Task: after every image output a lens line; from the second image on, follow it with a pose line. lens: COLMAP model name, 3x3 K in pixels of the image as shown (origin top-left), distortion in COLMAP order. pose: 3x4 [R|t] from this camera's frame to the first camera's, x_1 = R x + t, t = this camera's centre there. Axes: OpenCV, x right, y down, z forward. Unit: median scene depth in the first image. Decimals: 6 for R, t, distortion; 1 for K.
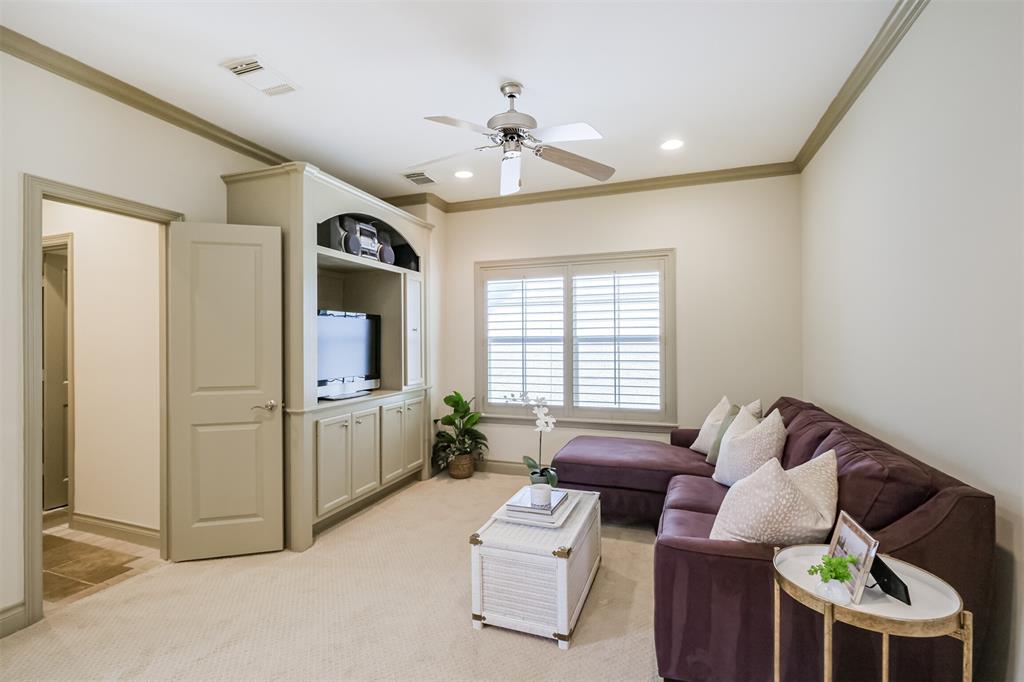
lens RADIAL K [[445.5, 0, 510.4], [0, 445.5, 342.6], [0, 0, 1]] dist [0.002500, -0.000335]
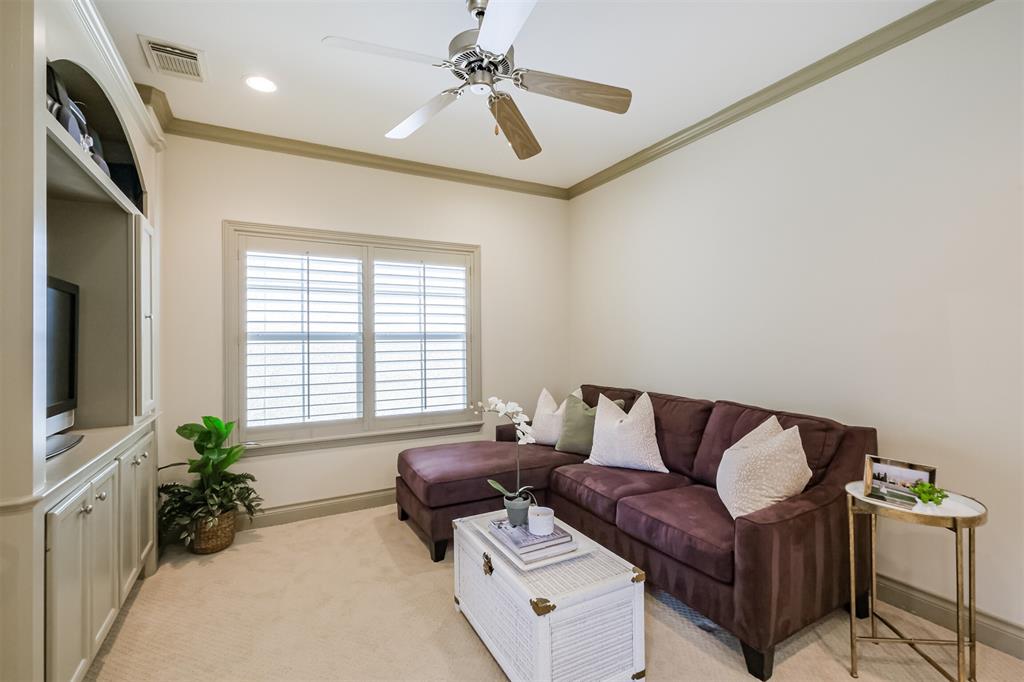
lens RADIAL K [[445.5, 0, 516.1], [0, 445.5, 338.4], [0, 0, 1]] dist [0.002500, -0.000335]
pose [[0.689989, 0.004356, 0.723806, -0.284166], [0.007262, 0.999890, -0.012940, 0.009847], [-0.723783, 0.014185, 0.689882, 0.242164]]
